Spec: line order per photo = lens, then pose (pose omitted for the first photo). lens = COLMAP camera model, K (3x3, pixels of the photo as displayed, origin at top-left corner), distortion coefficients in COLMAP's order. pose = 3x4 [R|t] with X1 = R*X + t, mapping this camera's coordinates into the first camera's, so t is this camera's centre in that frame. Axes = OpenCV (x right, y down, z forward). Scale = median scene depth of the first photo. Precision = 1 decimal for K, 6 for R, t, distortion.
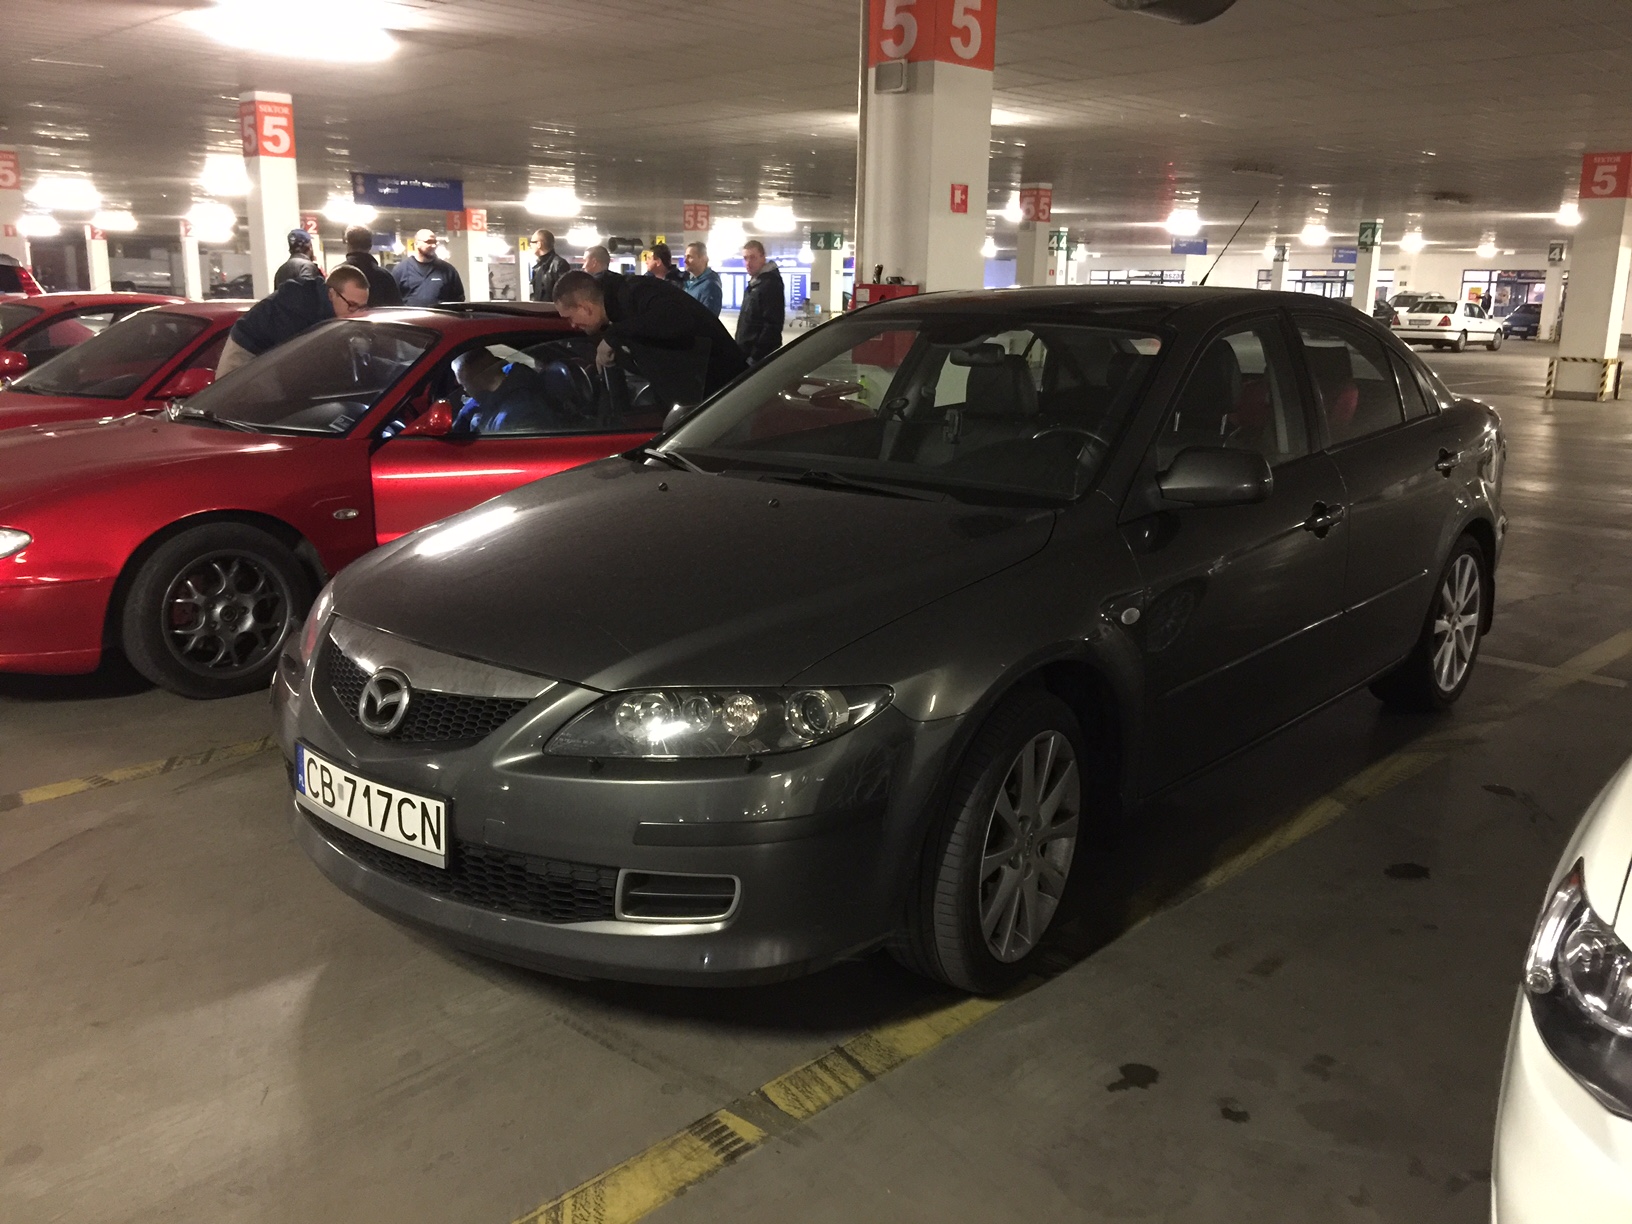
lens RADIAL K [[1375.3, 0, 813.7], [0, 1375.3, 607.3], [0, 0, 1]] dist [0.092757, -0.151063]
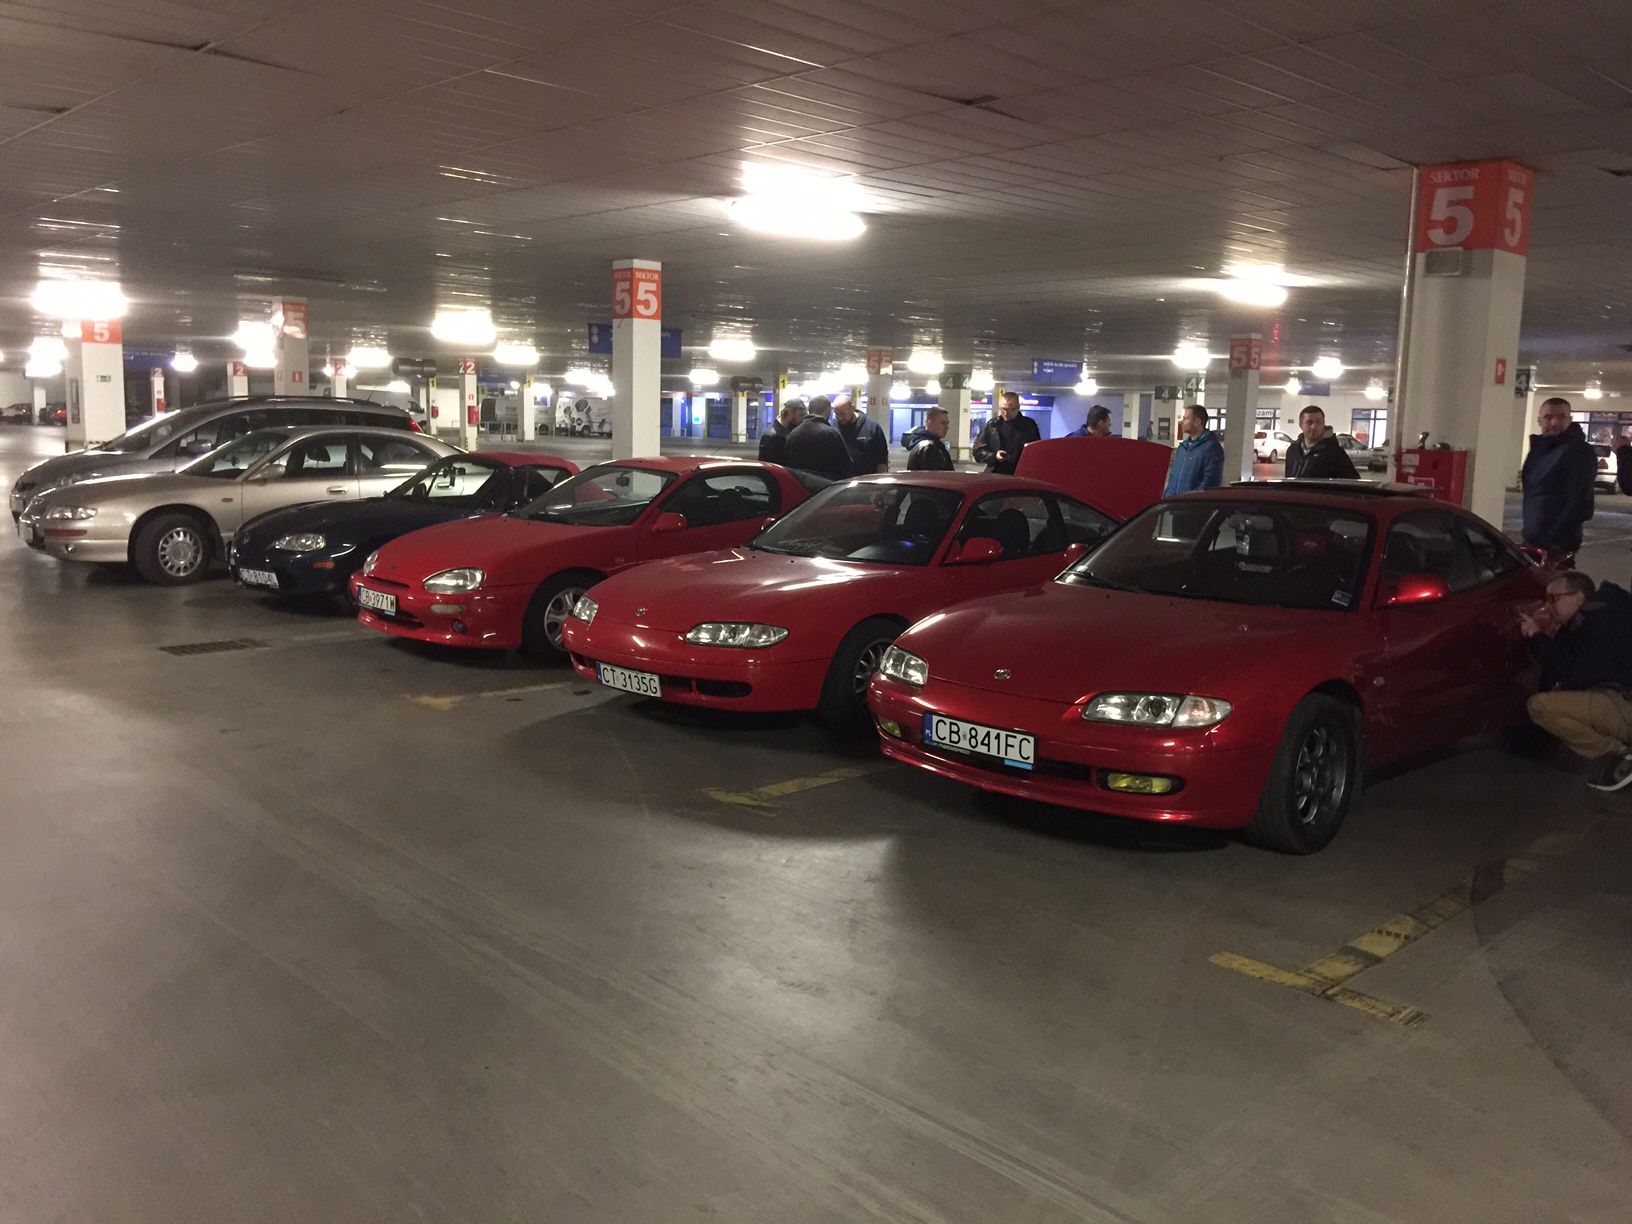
lens RADIAL K [[1373.2, 0, 812.0], [0, 1373.2, 603.2], [0, 0, 1]] dist [0.096745, -0.162114]
pose [[0.999773, 0.008011, -0.019766, -0.143432], [-0.009826, 0.995567, -0.093539, -0.004420], [0.018929, 0.093712, 0.995419, -0.020997]]
